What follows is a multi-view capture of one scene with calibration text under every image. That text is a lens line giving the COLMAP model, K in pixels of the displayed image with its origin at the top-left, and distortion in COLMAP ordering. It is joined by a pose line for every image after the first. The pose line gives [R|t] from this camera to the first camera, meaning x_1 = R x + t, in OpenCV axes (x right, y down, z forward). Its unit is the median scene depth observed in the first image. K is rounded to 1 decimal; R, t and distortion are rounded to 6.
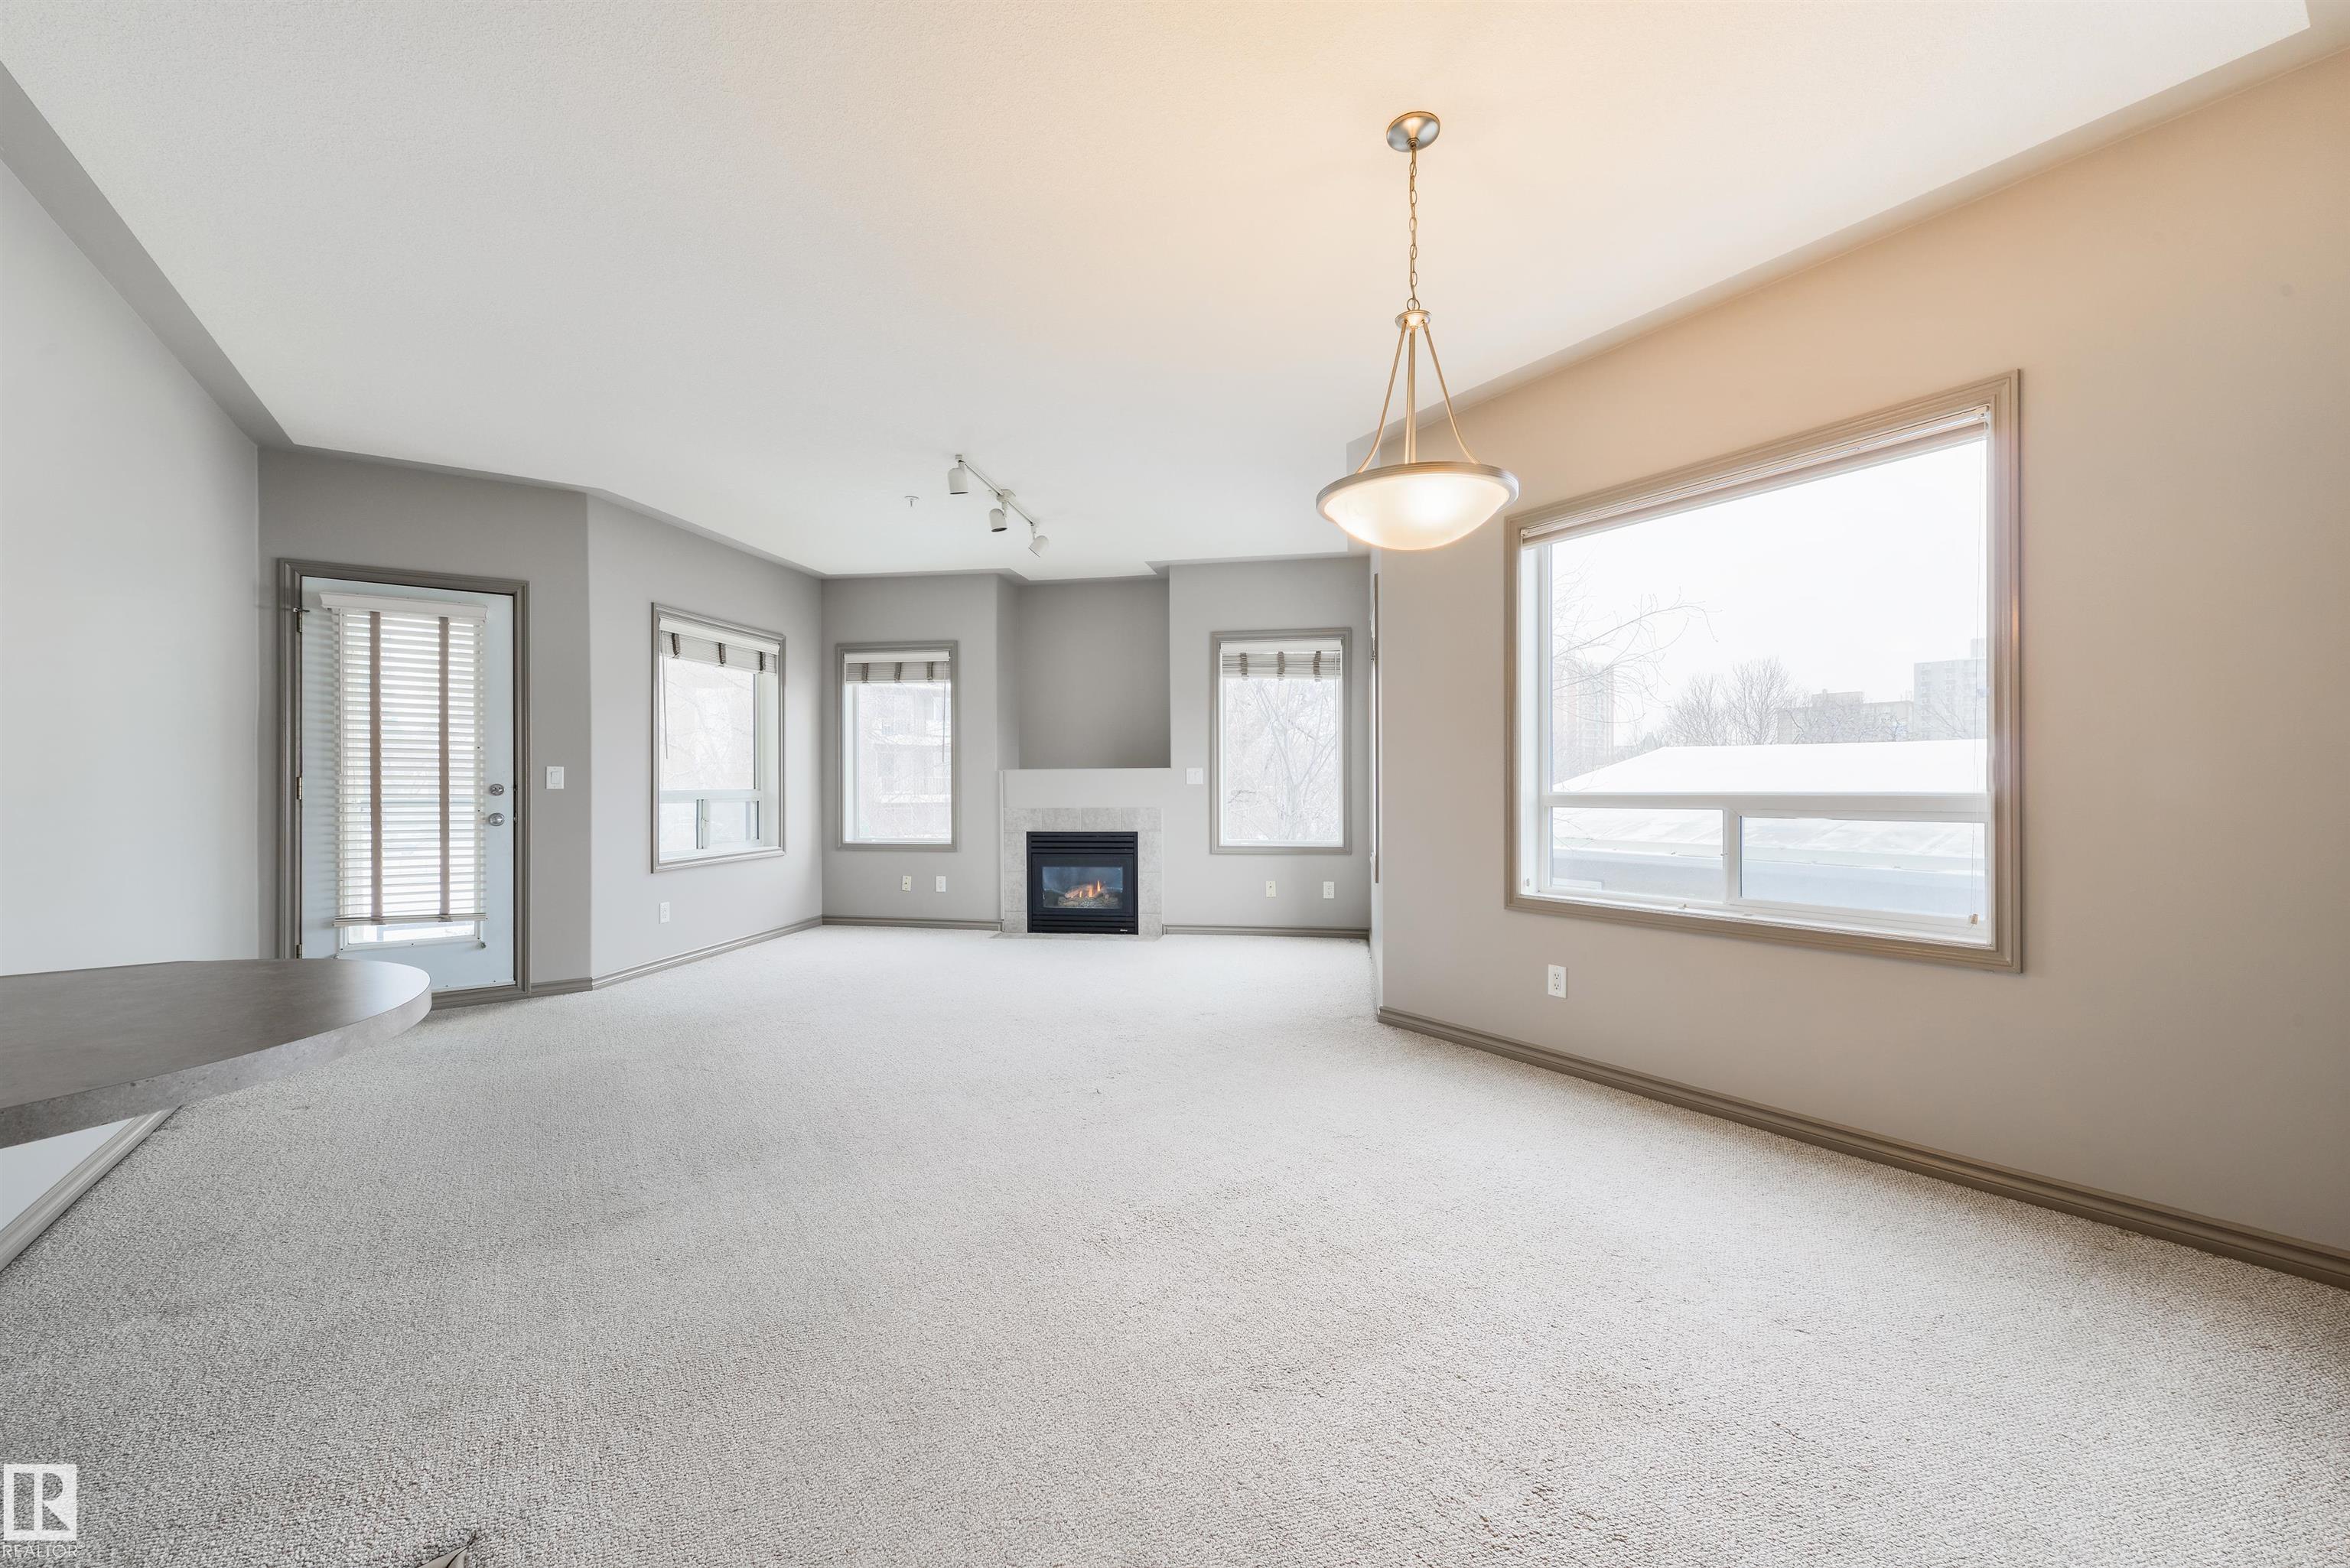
lens RADIAL K [[924.5, 0, 1200.1], [0, 924.5, 783.8], [0, 0, 1]] dist [0.005583, -0.002953]
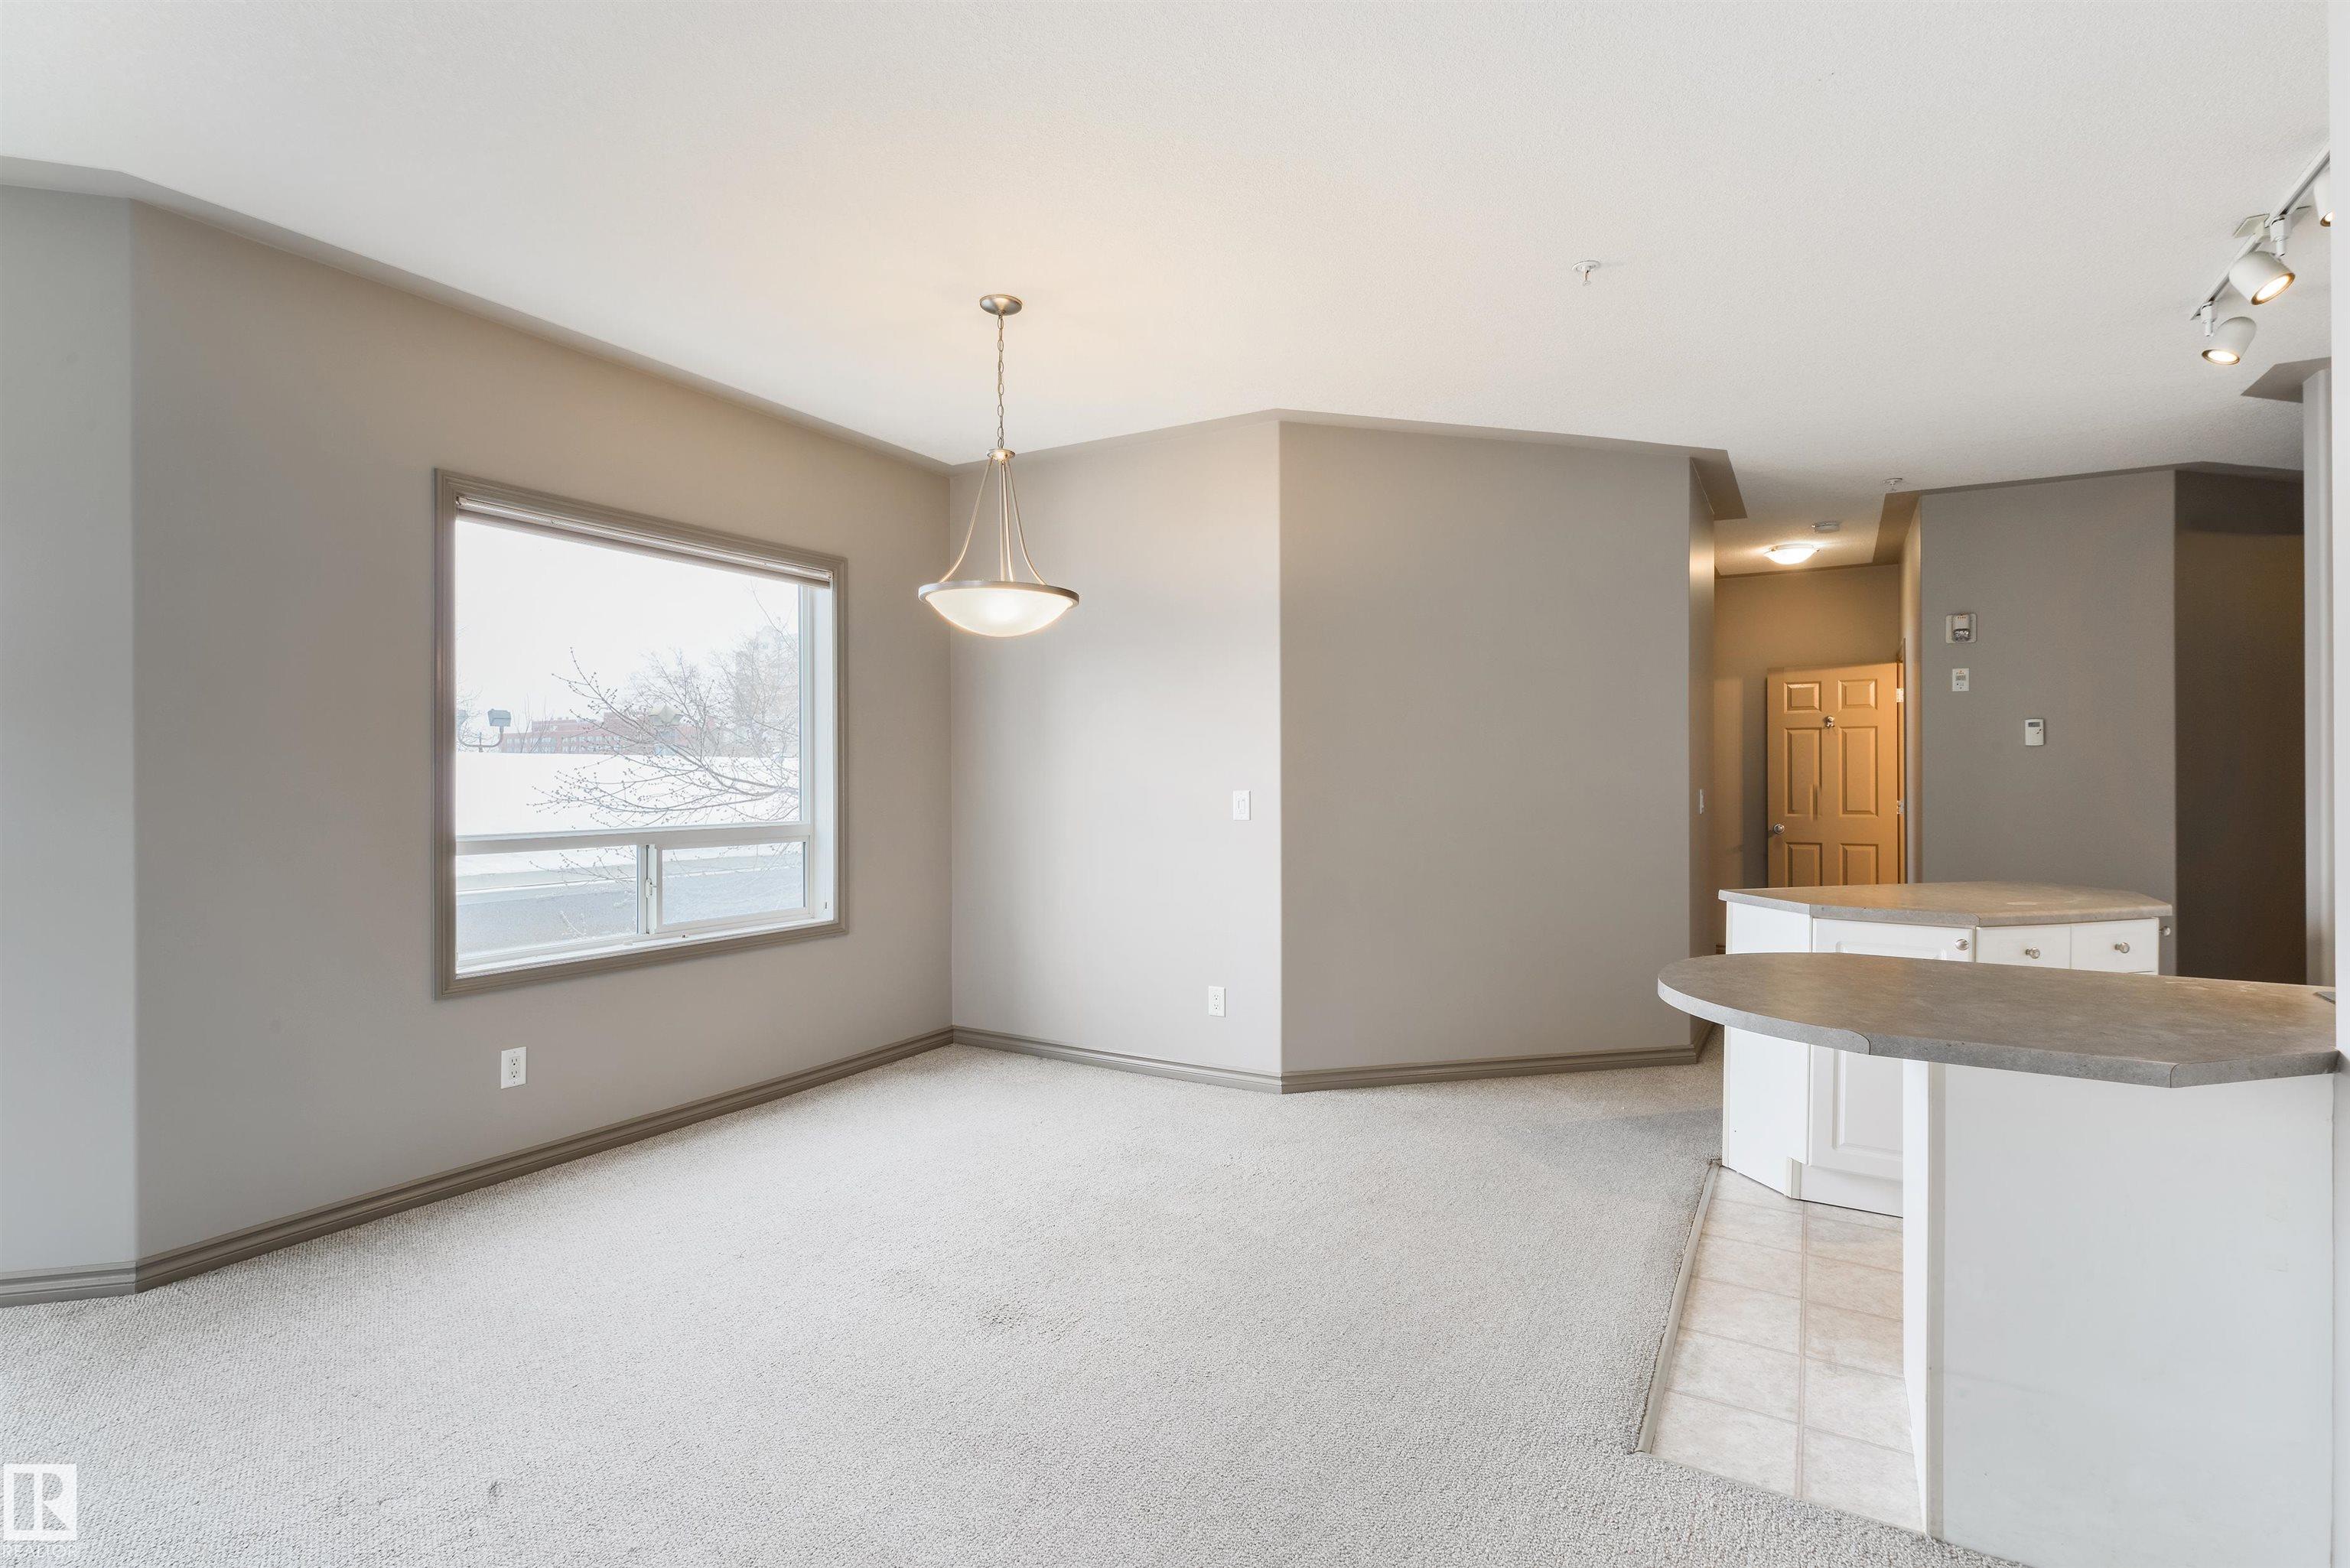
lens RADIAL K [[1105.5, 0, 1193.8], [0, 1105.5, 777.6], [0, 0, 1]] dist [0.002097, -0.001343]
pose [[-0.413318, 0.006760, 0.910562, -0.441435], [0.004148, 0.999976, -0.005541, -0.020204], [-0.910577, 0.001487, -0.413336, 0.501441]]
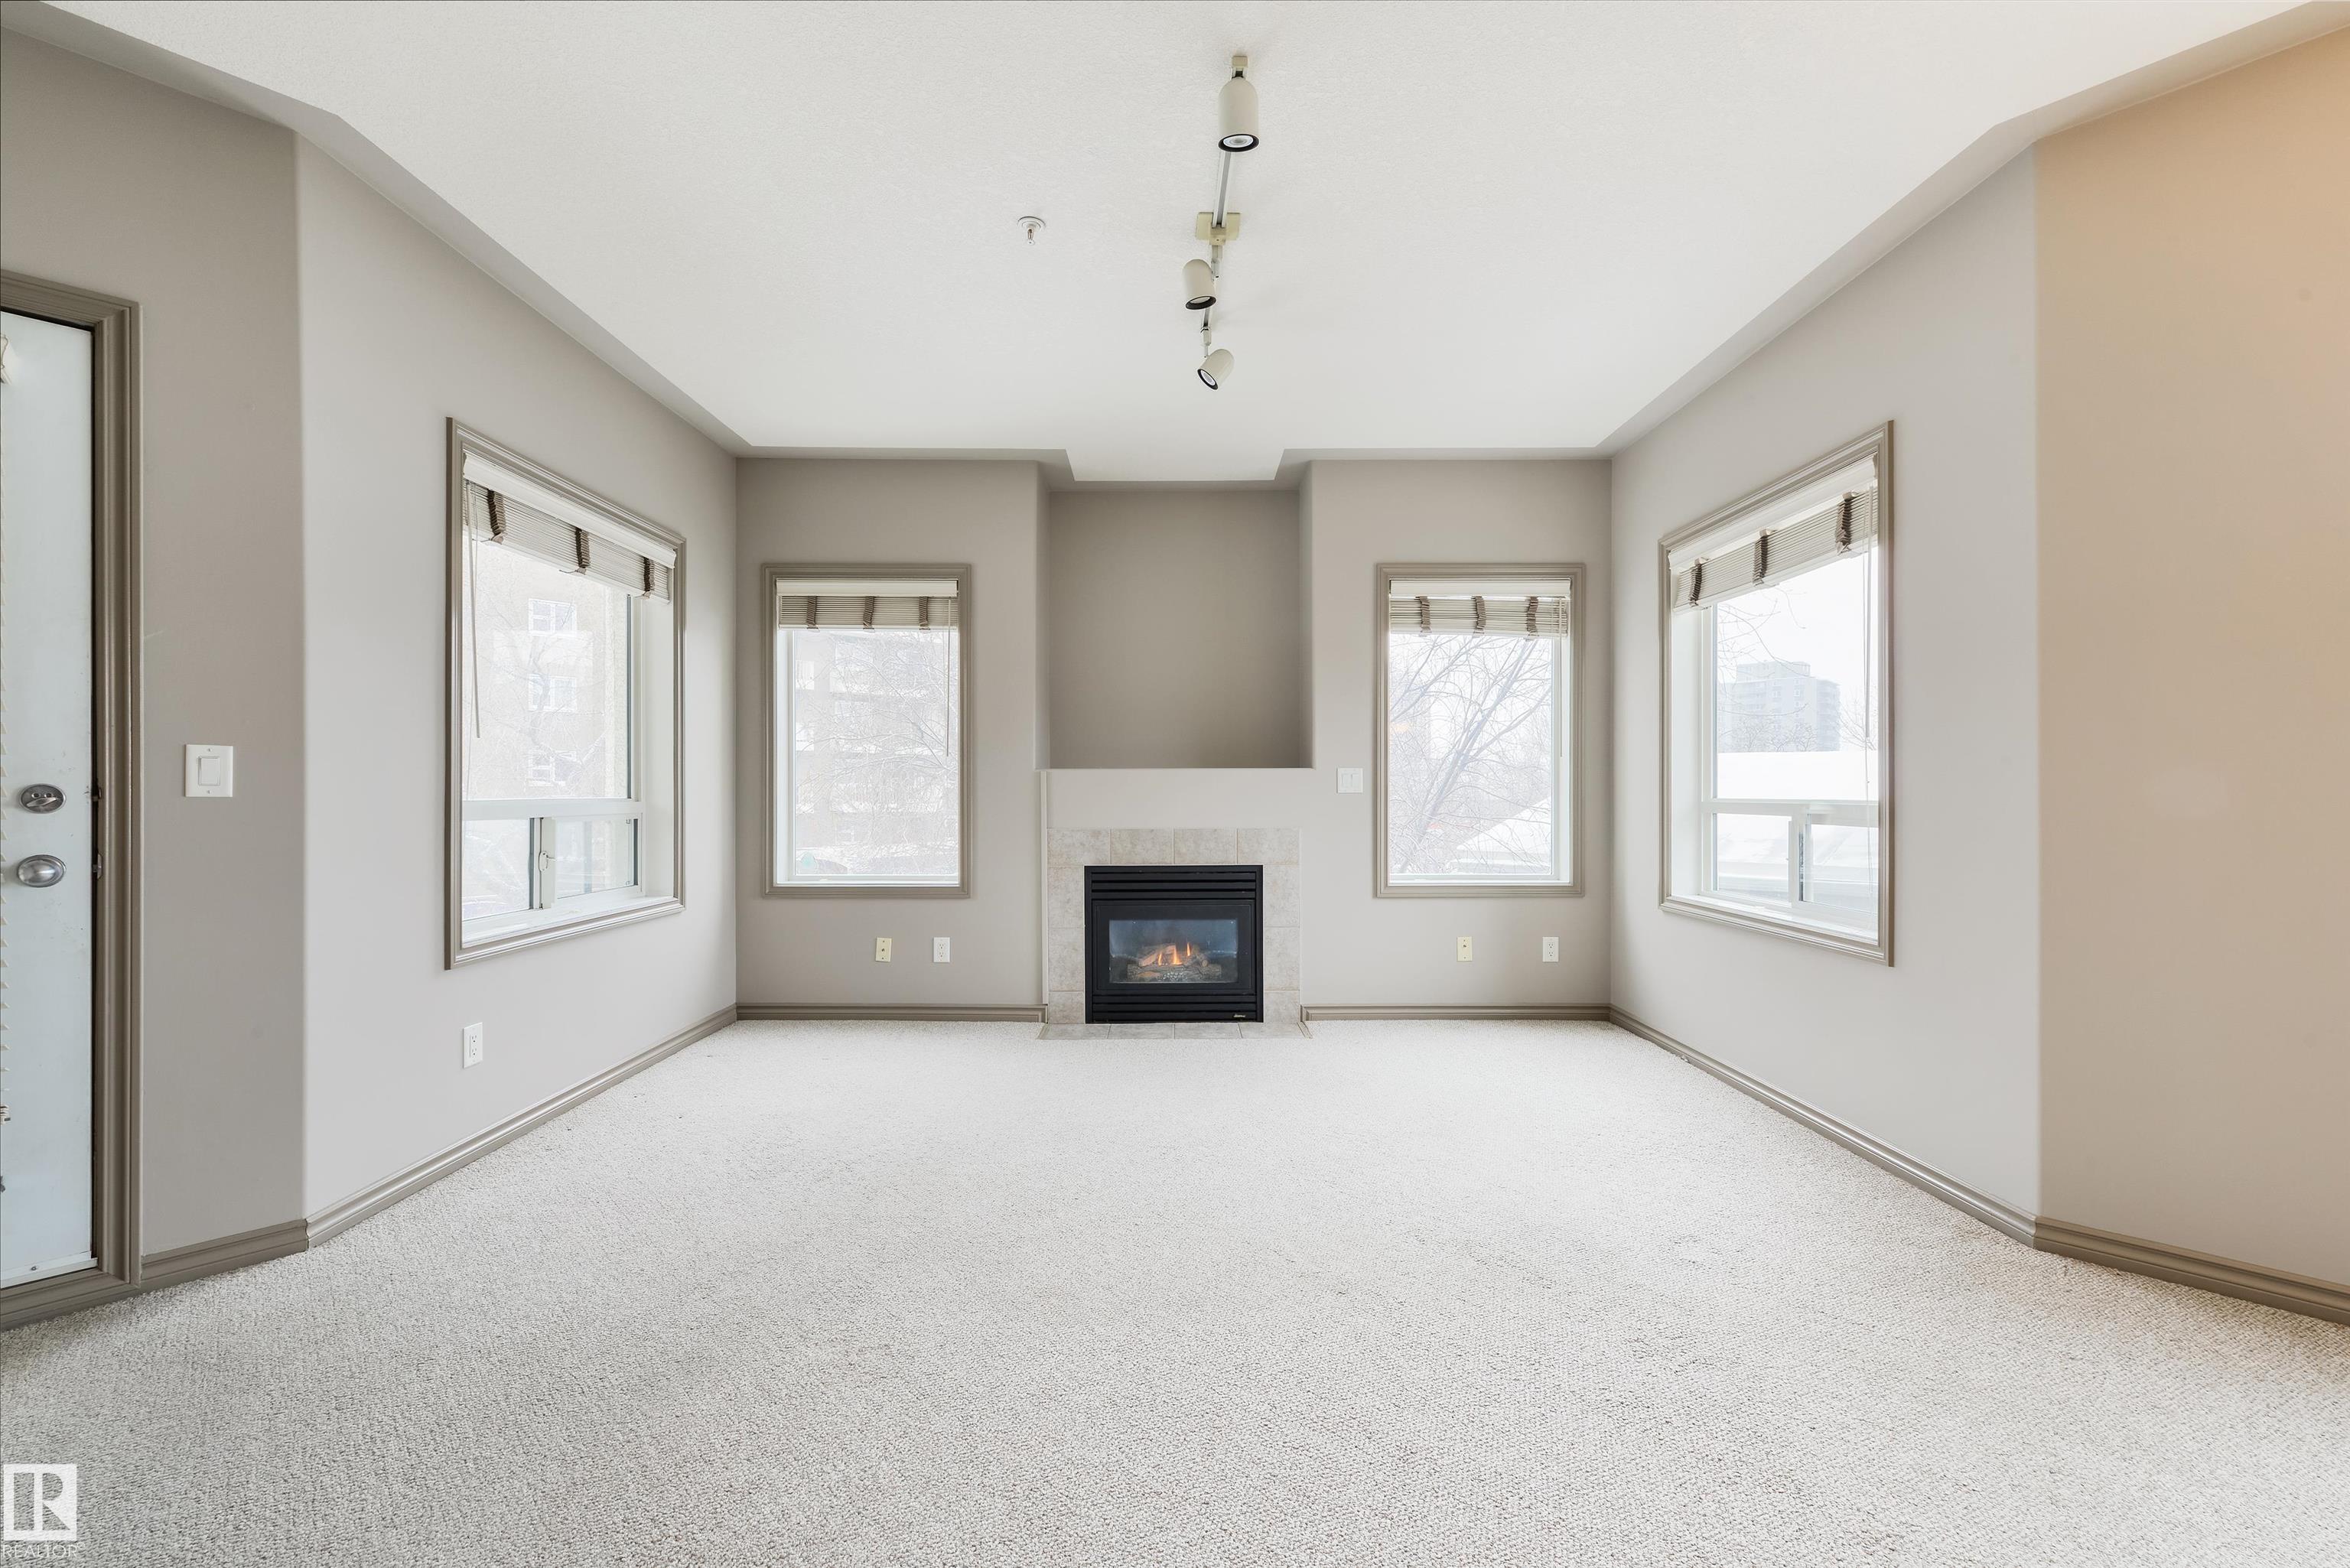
lens RADIAL K [[924.5, 0, 1180.0], [0, 924.5, 796.5], [0, 0, 1]] dist [0.005583, -0.002953]
pose [[0.985461, 0.002396, 0.169886, -0.260946], [-0.002644, 0.999996, 0.001234, 0.002996], [-0.169883, -0.001665, 0.985463, 0.401015]]
